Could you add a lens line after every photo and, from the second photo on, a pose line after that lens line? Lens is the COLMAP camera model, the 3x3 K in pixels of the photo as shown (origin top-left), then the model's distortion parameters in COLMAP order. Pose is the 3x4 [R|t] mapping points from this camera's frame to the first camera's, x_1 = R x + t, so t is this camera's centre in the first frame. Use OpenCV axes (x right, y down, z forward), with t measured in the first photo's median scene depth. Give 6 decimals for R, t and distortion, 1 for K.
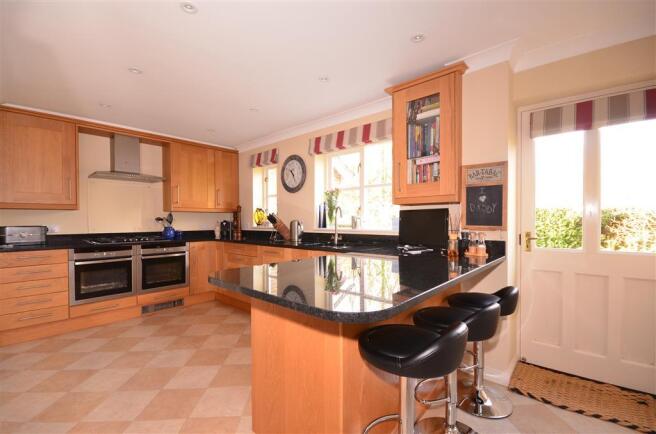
lens RADIAL K [[285.6, 0, 328.0], [0, 285.6, 217.0], [0, 0, 1]] dist [0.000466, -0.006520]
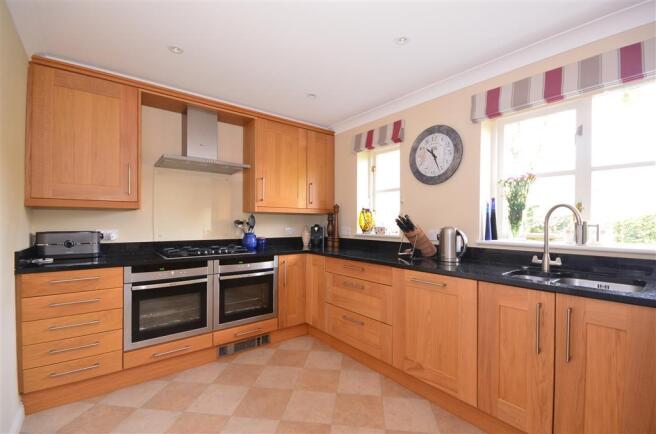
lens RADIAL K [[290.5, 0, 328.2], [0, 290.5, 214.7], [0, 0, 1]] dist [-0.000559, 0.000118]
pose [[0.984265, 0.006038, -0.176594, -0.245660], [-0.008663, 0.999863, -0.014102, -0.004572], [0.176484, 0.015410, 0.984183, 0.316729]]
